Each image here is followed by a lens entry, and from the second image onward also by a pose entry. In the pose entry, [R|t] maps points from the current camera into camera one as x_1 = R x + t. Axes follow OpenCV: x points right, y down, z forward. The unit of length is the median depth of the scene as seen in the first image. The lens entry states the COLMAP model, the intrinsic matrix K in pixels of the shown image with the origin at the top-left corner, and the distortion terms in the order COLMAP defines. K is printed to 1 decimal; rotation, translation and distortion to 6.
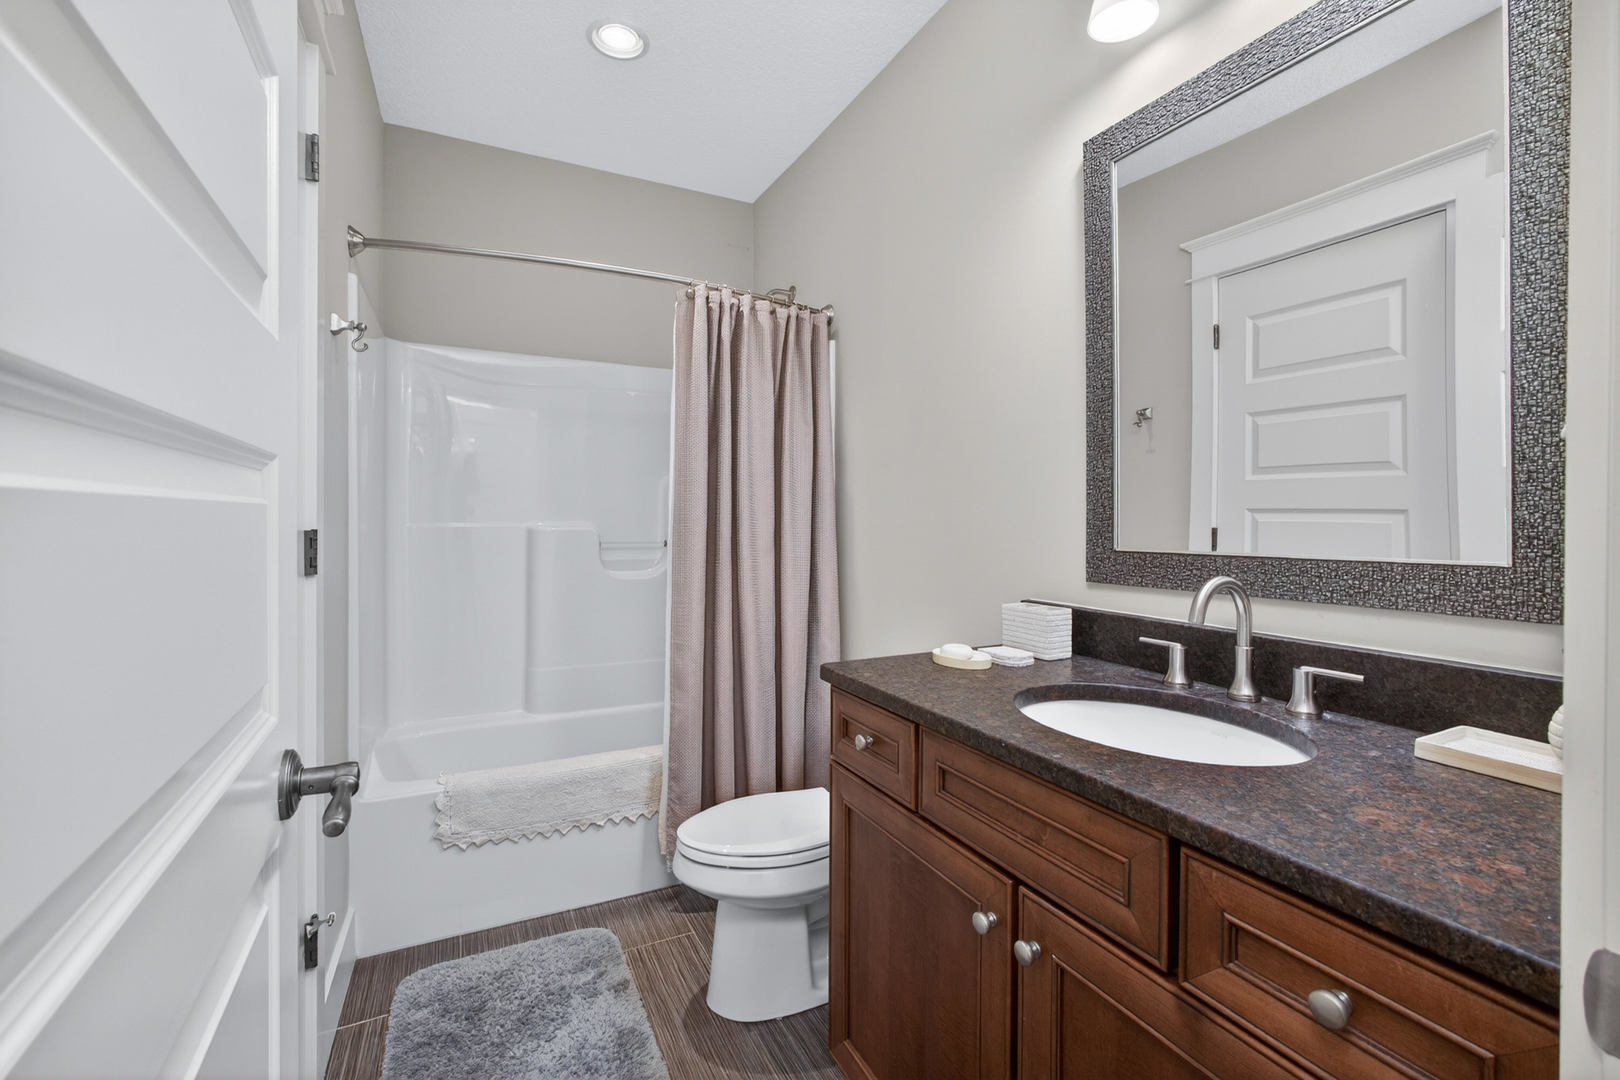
lens RADIAL K [[694.2, 0, 814.1], [0, 694.2, 536.8], [0, 0, 1]] dist [-0.017413, 0.008104]
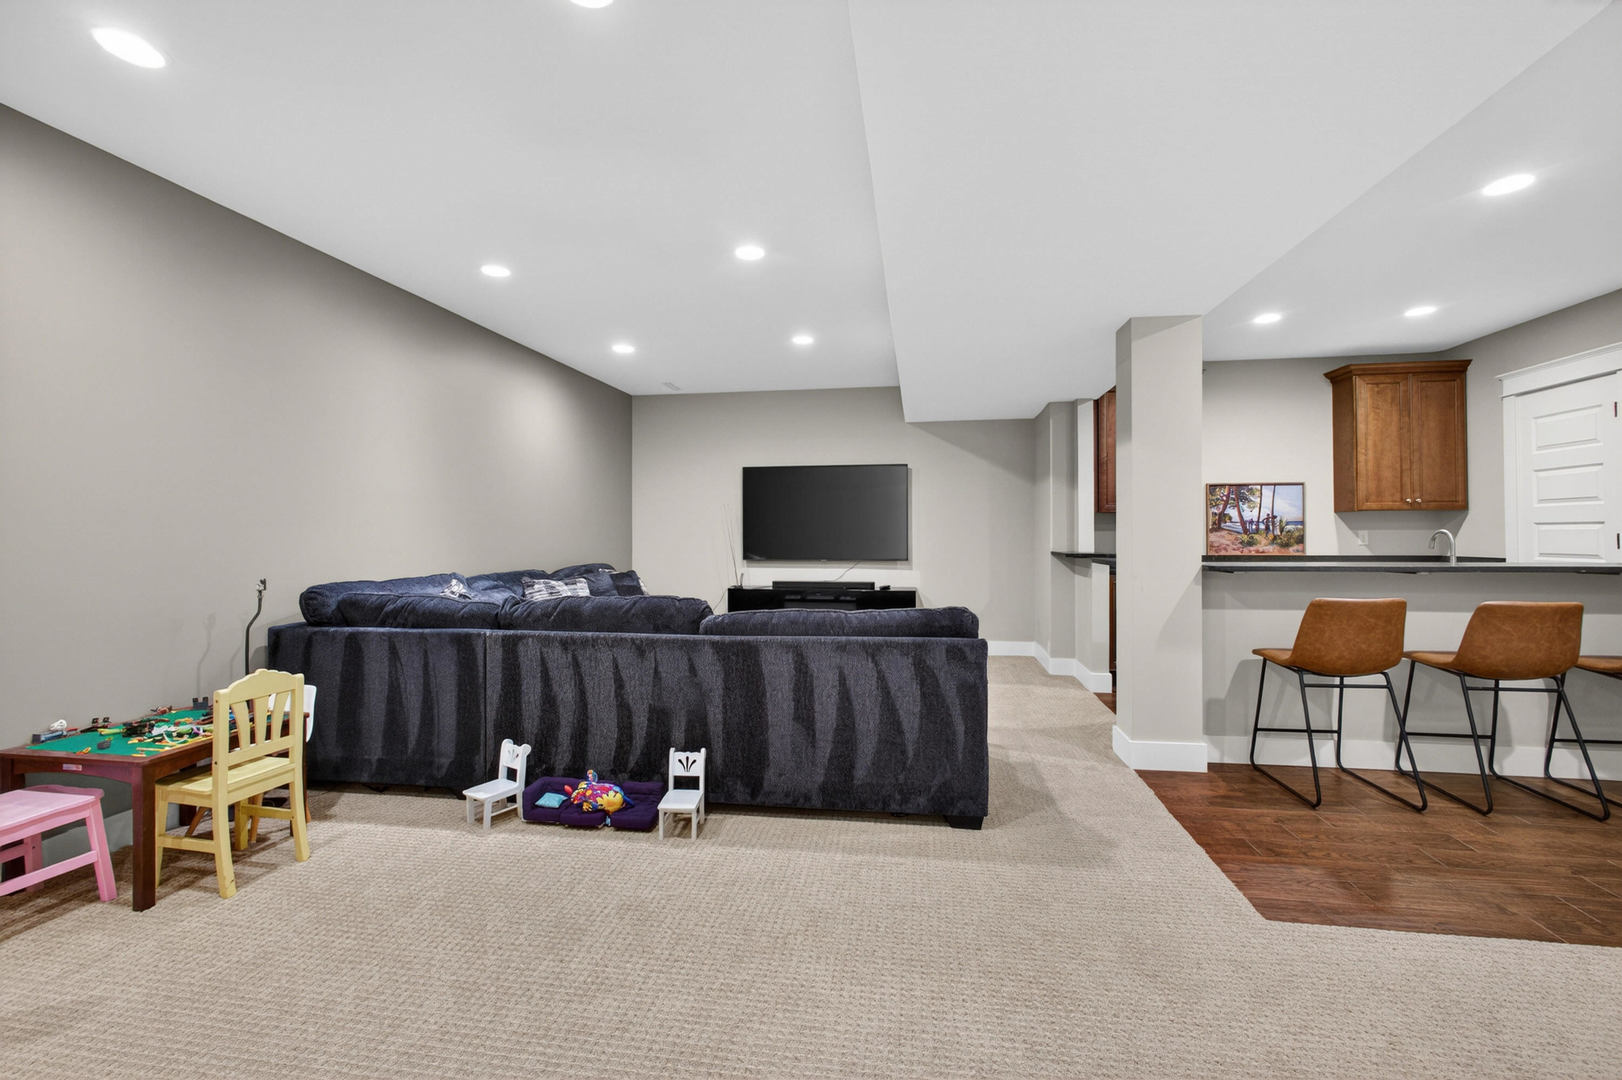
lens RADIAL K [[695.0, 0, 815.1], [0, 695.0, 536.8], [0, 0, 1]] dist [-0.017413, 0.008104]
pose [[0.803473, -0.001976, -0.595338, 0.189833], [-0.020658, 0.999300, -0.031197, 0.093906], [0.594982, 0.037364, 0.802870, -1.608554]]
